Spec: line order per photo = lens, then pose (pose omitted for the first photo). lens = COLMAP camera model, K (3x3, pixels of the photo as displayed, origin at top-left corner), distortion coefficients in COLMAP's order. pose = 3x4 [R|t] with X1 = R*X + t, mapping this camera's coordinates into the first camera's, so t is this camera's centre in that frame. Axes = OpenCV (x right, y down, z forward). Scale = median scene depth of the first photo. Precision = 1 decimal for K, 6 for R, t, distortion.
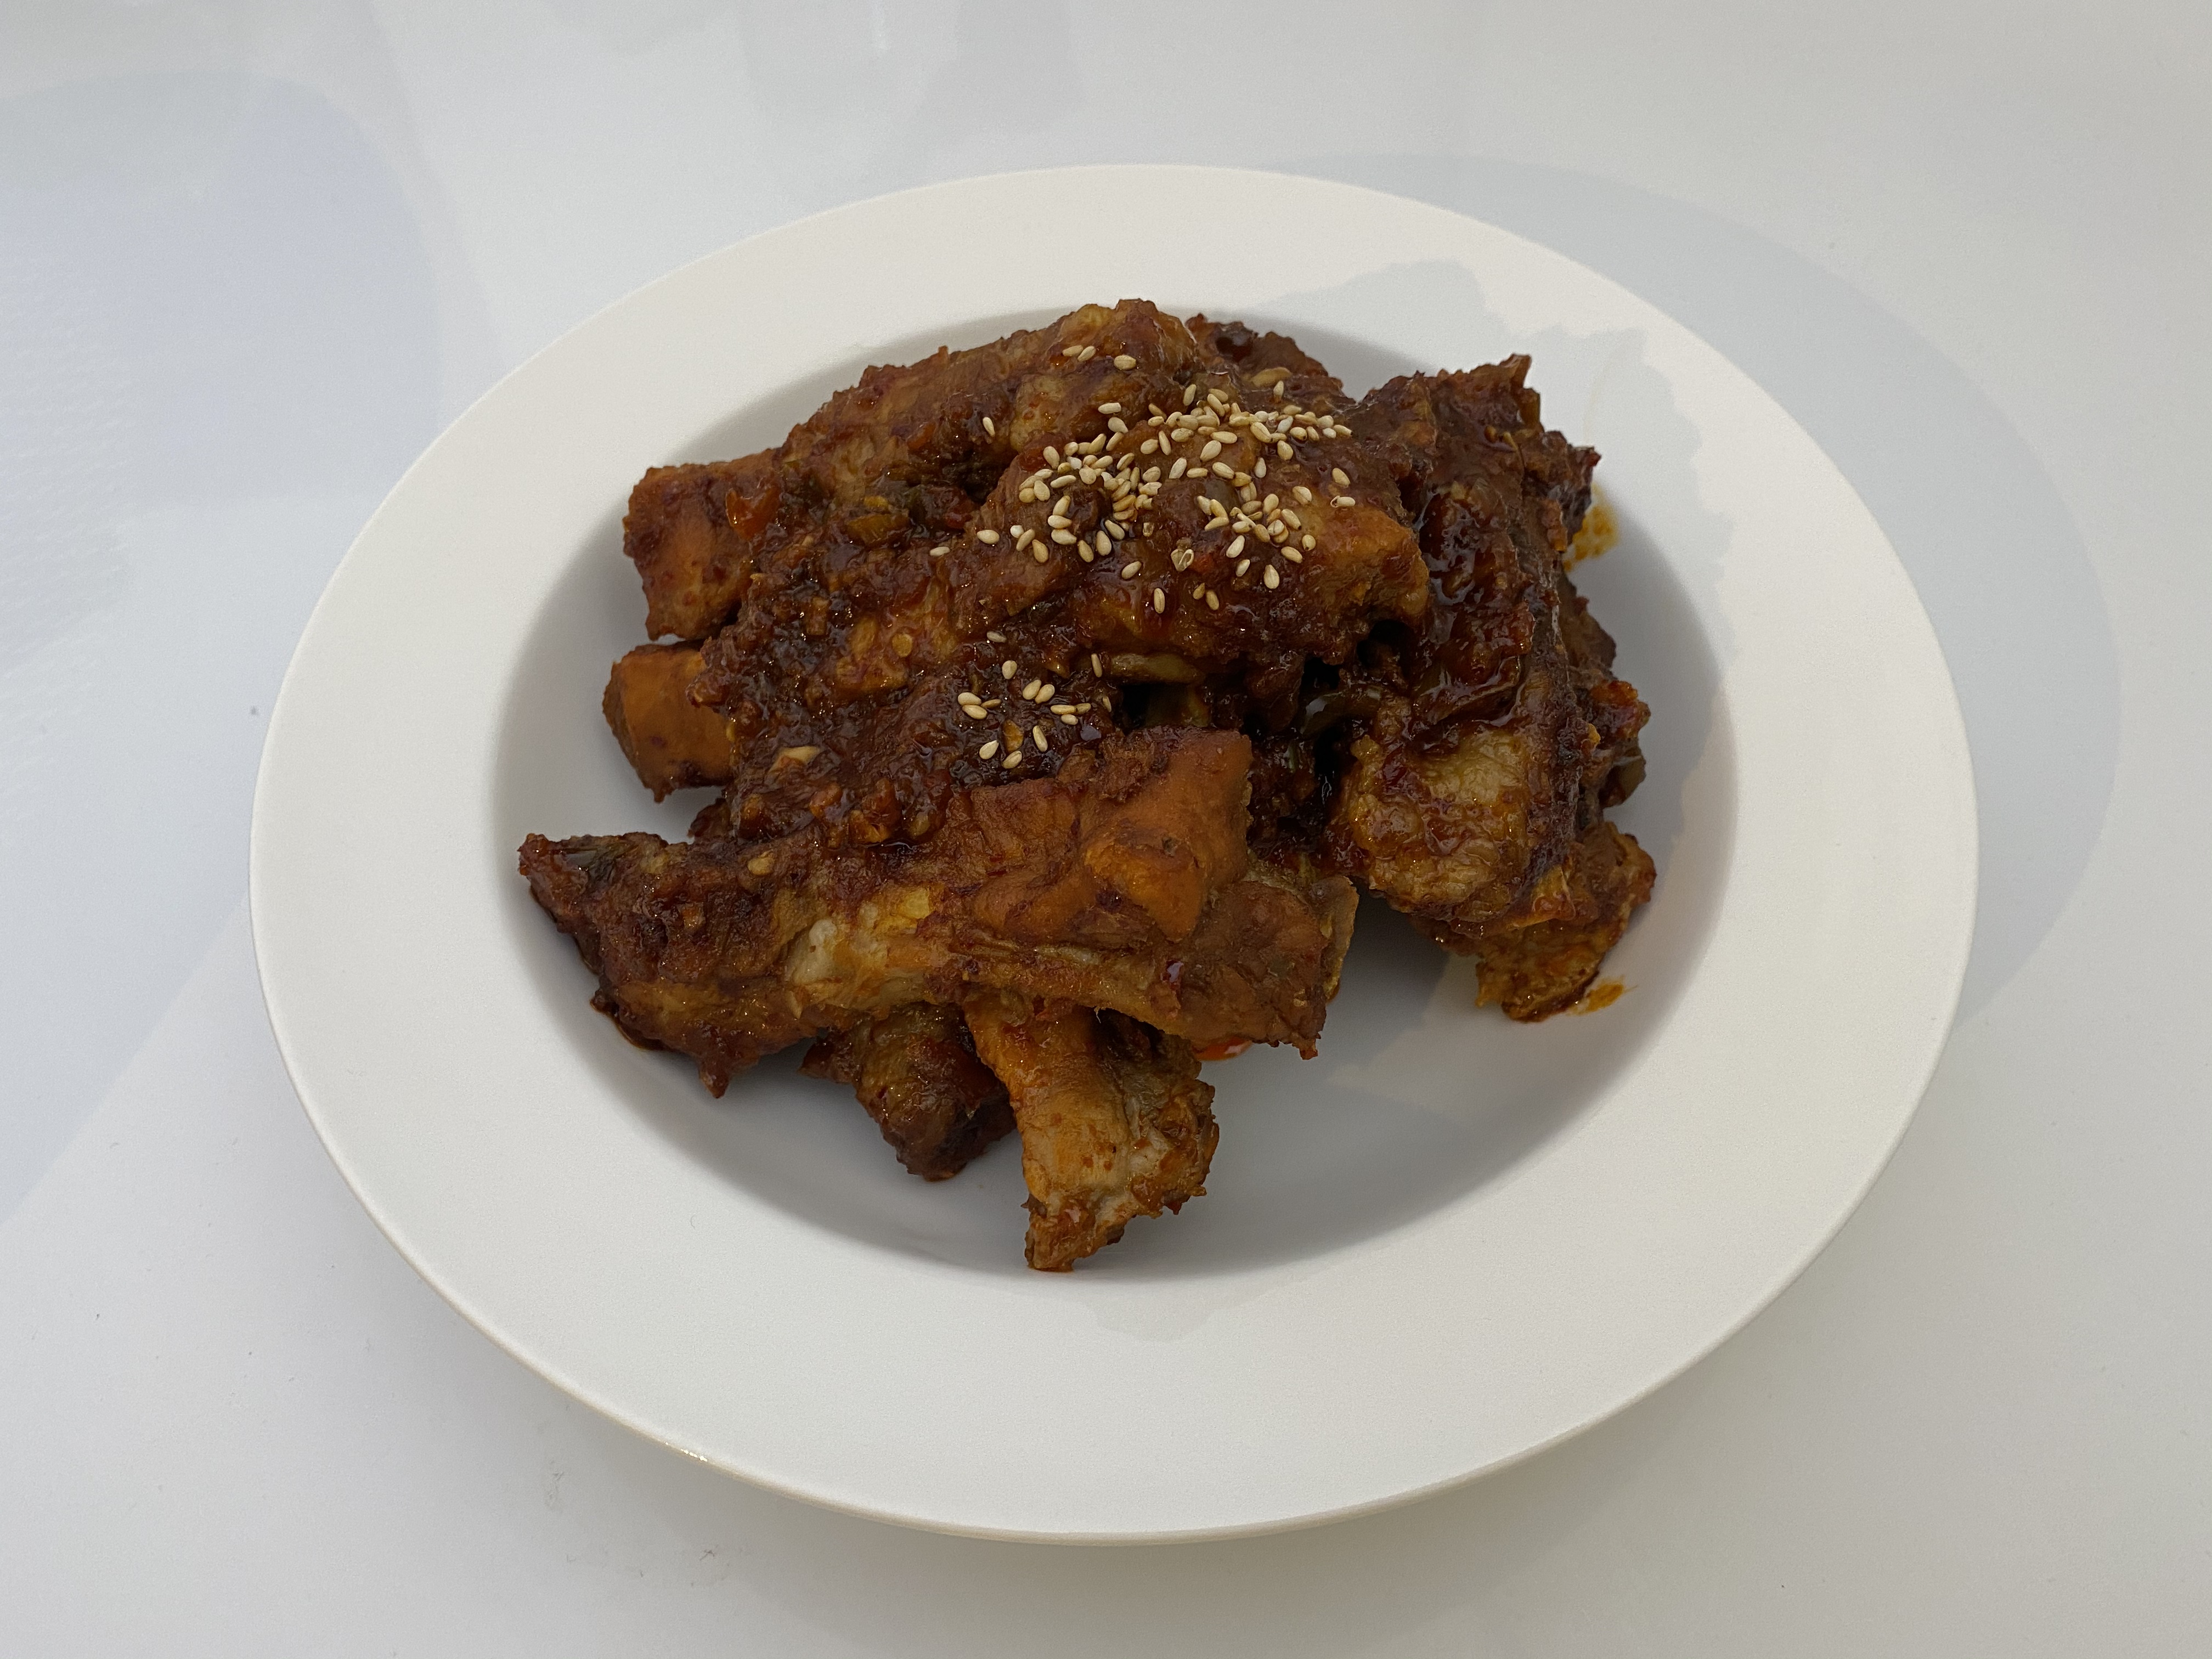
lens RADIAL K [[1685.4, 0, 1125.9], [0, 1685.4, 803.9], [0, 0, 1]] dist [0.003280, -0.001692]
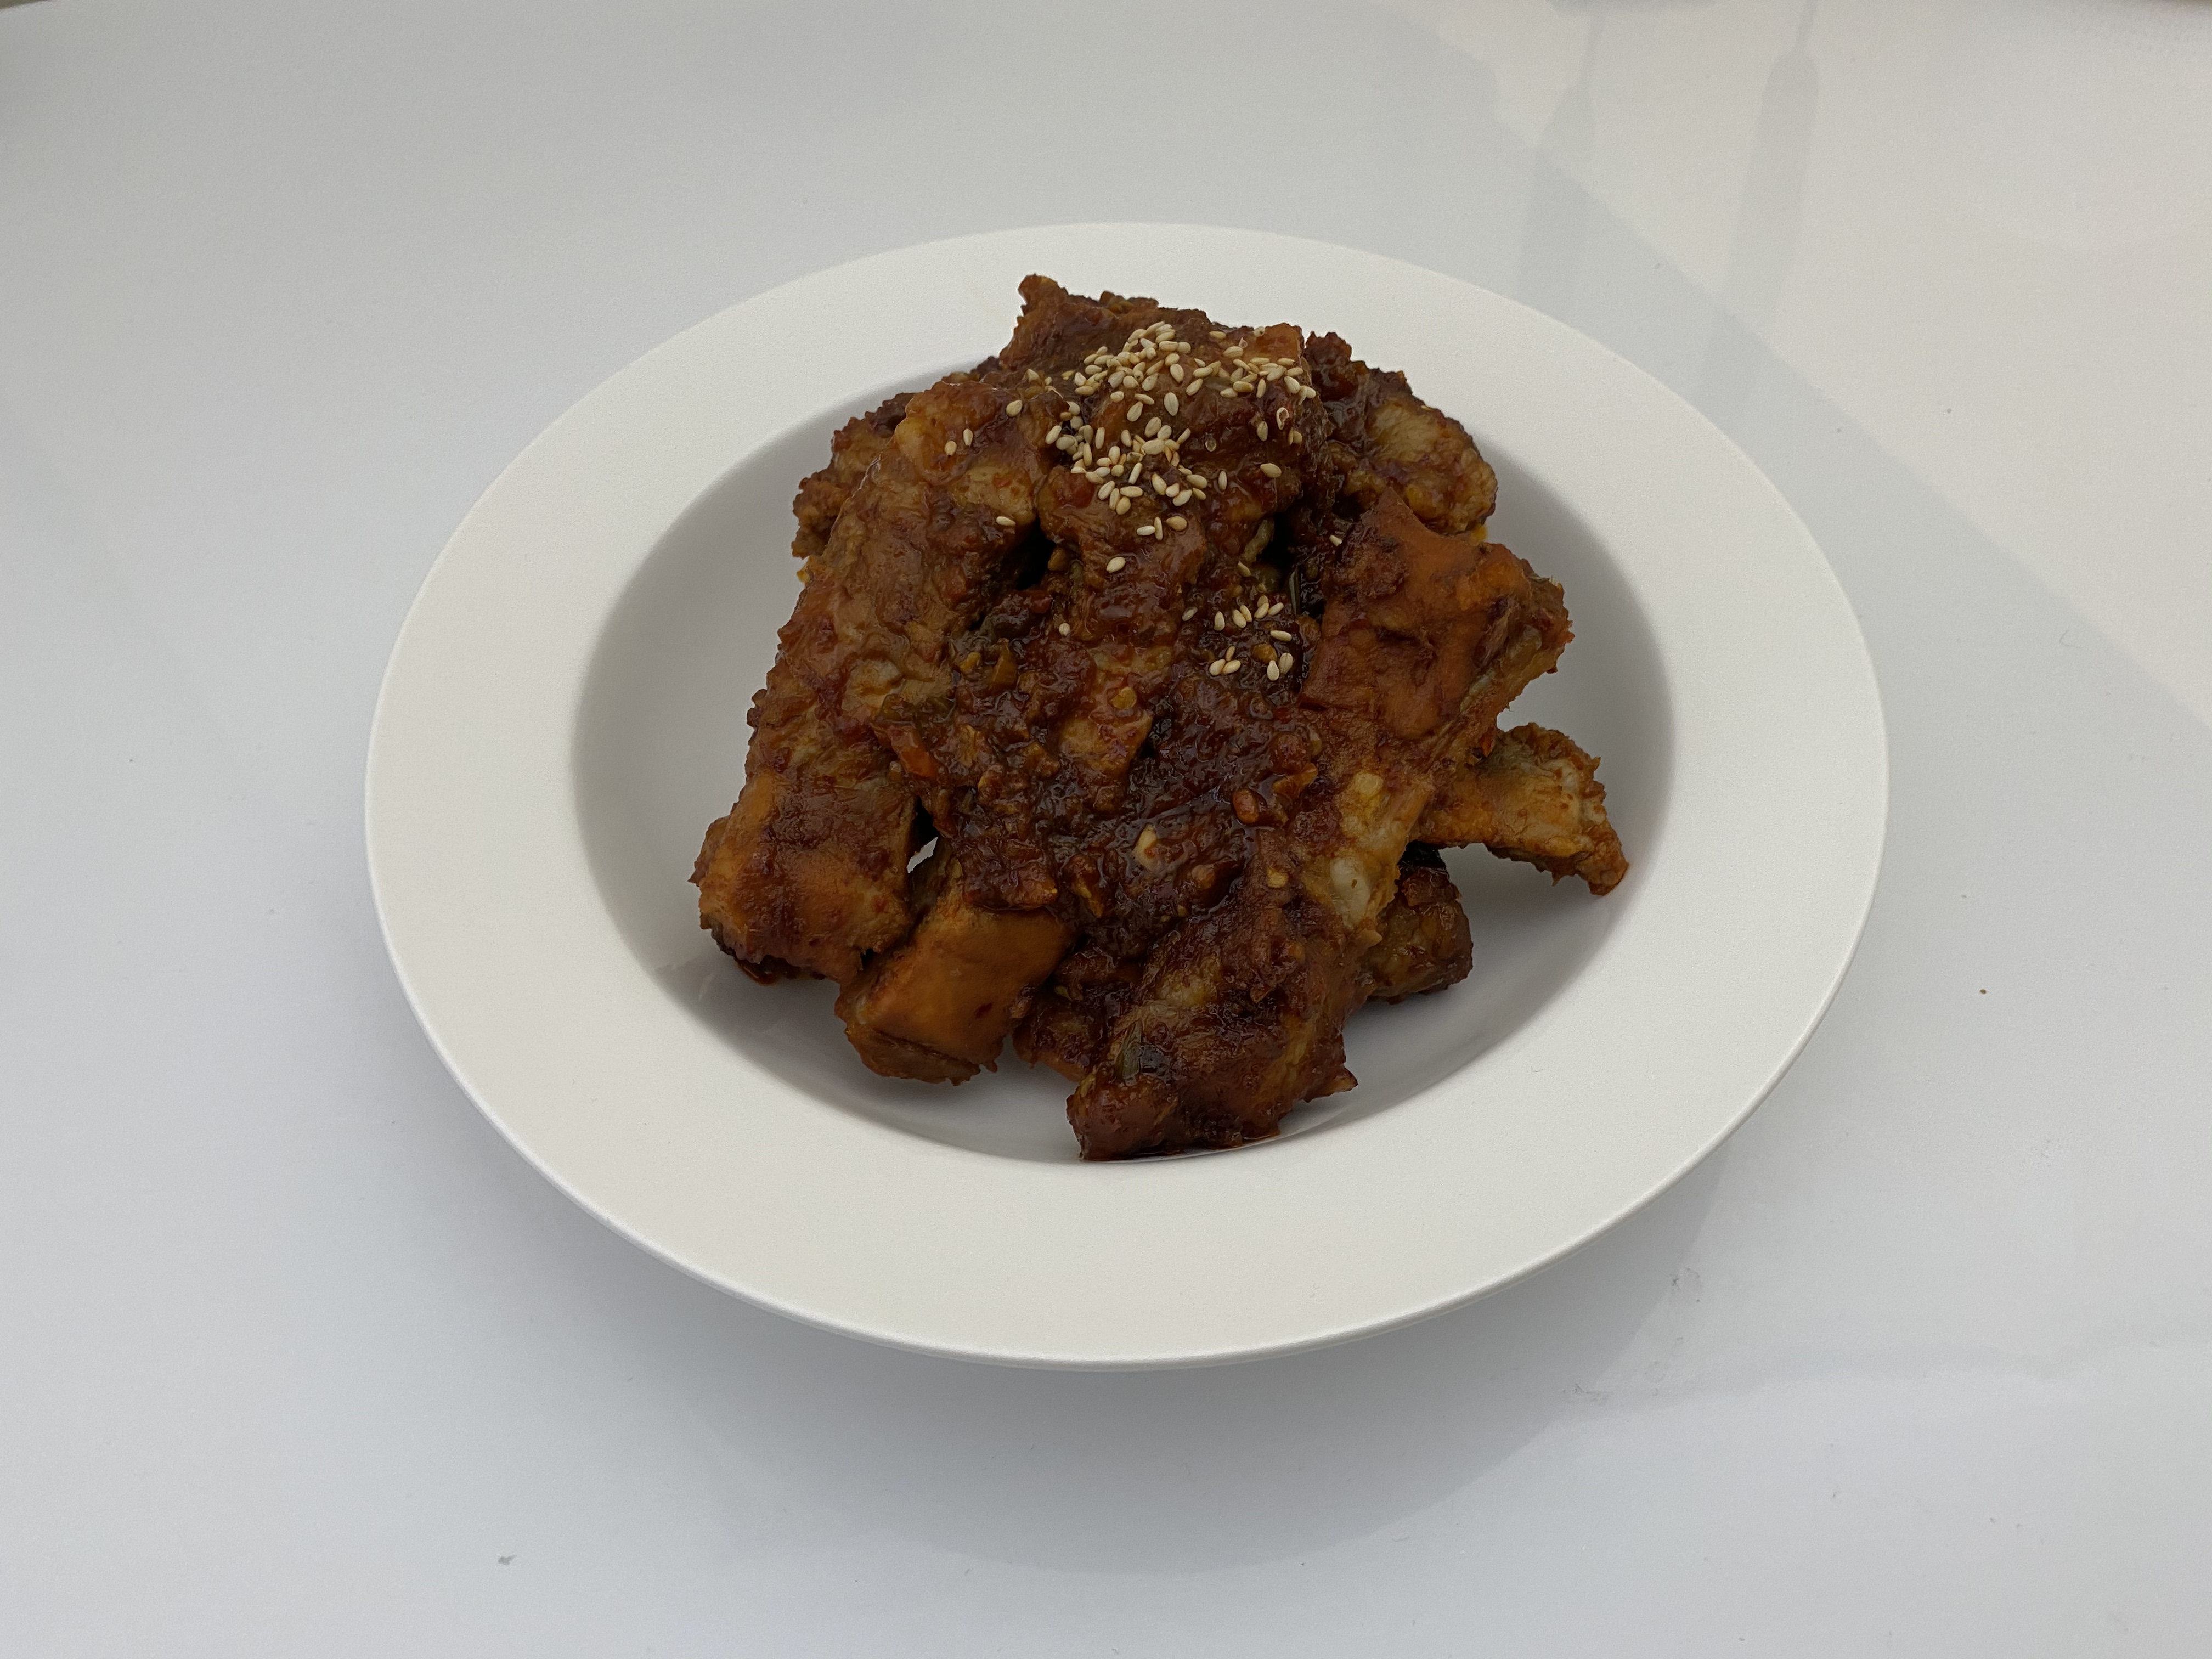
lens RADIAL K [[1685.4, 0, 1125.9], [0, 1685.4, 803.9], [0, 0, 1]] dist [0.003280, -0.001692]
pose [[0.402480, -0.732318, 0.549291, -0.822850], [0.768773, 0.596153, 0.231493, -0.322545], [-0.496988, 0.329109, 0.802926, 0.151593]]
